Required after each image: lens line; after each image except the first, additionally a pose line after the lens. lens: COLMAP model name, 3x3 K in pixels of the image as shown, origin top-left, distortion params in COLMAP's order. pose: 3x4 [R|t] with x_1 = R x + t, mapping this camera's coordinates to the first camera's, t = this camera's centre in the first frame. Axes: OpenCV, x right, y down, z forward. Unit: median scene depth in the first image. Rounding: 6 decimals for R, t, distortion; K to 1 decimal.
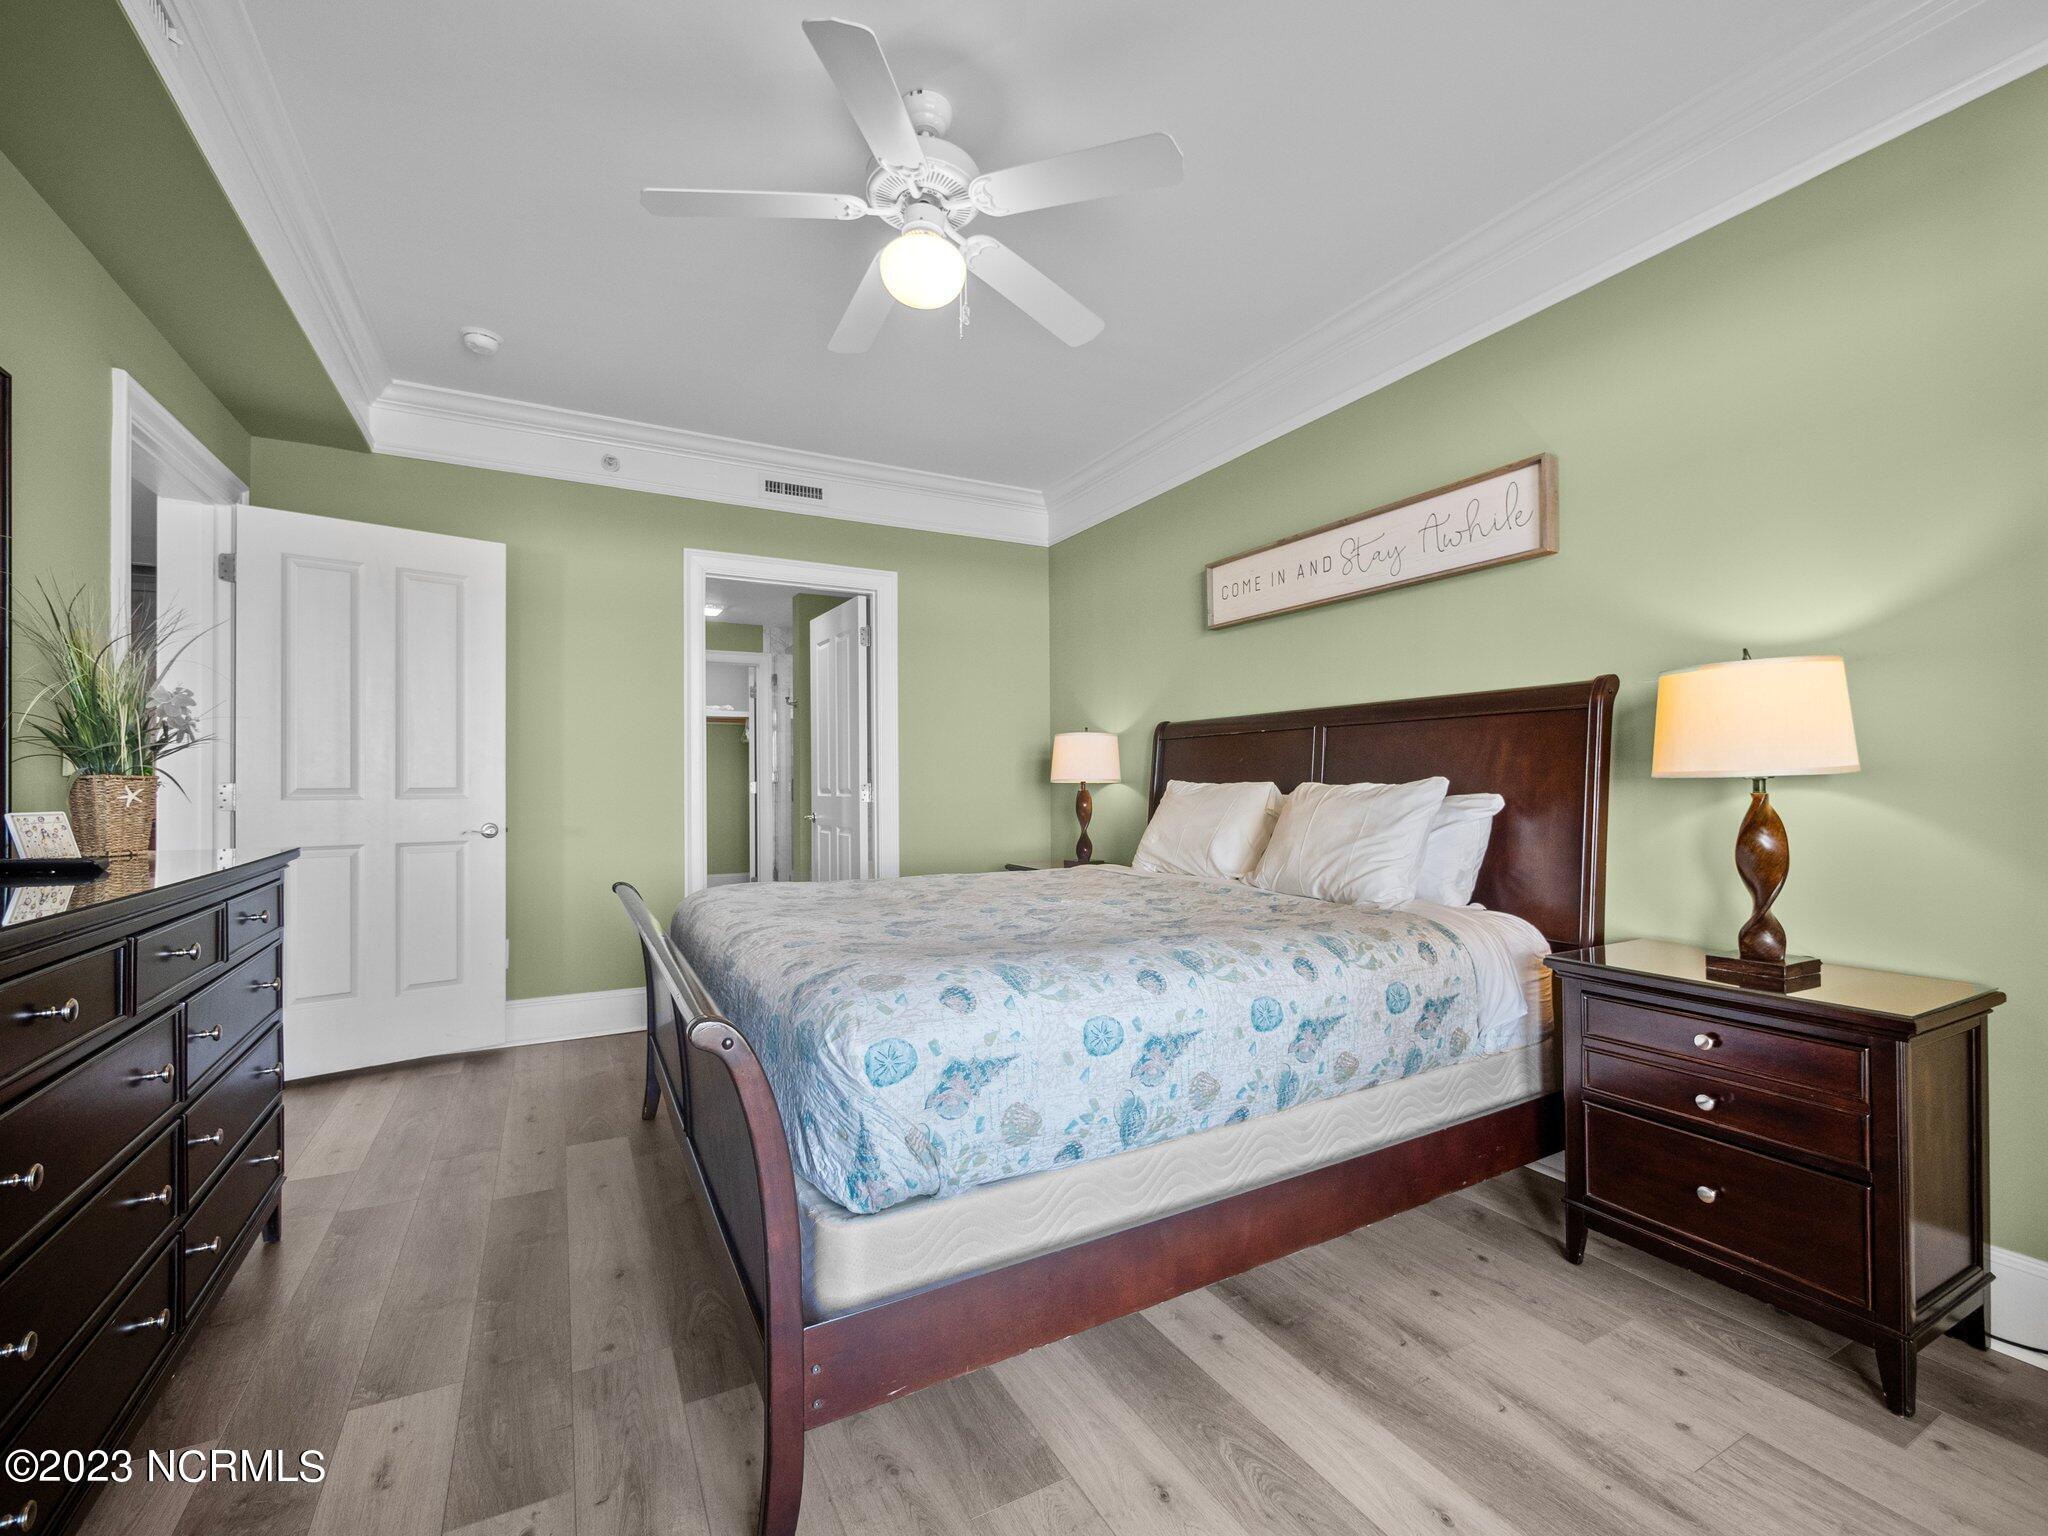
lens RADIAL K [[883.8, 0, 1024.0], [0, 883.8, 768.0], [0, 0, 1]] dist [-0.045130, -0.000193]
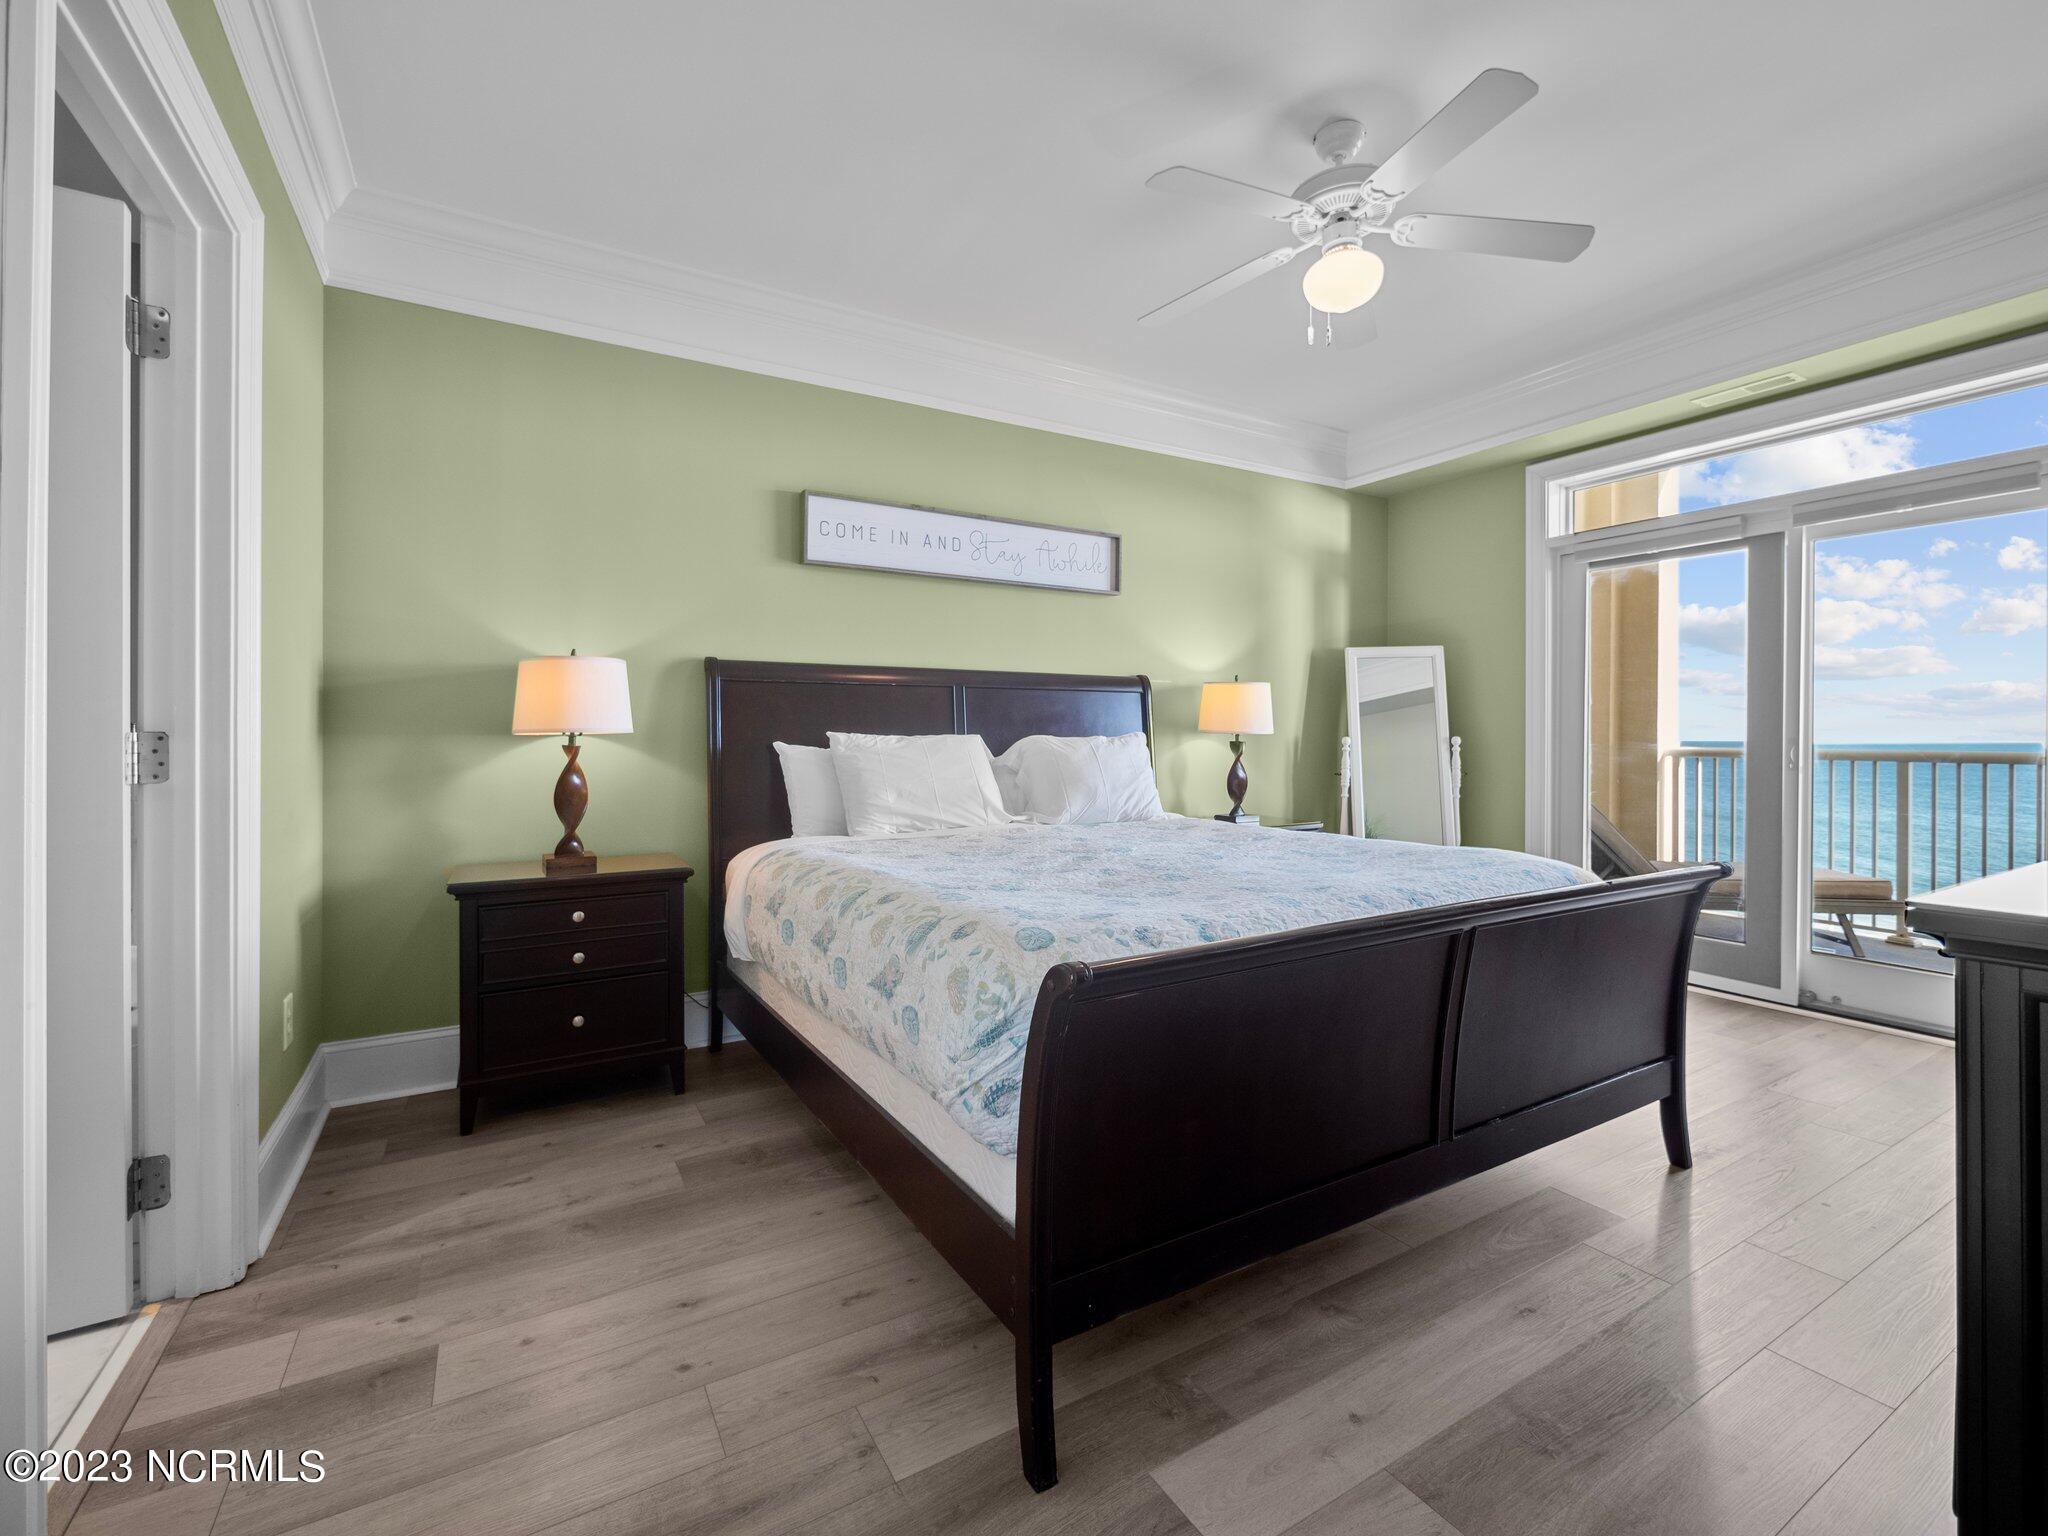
lens RADIAL K [[886.1, 0, 1028.1], [0, 886.1, 740.4], [0, 0, 1]] dist [-0.008258, 0.001345]
pose [[-0.033501, 0.001952, 0.999437, -0.839811], [-0.018548, 0.999825, -0.002574, 0.024738], [-0.999267, -0.018624, -0.033459, 0.974208]]
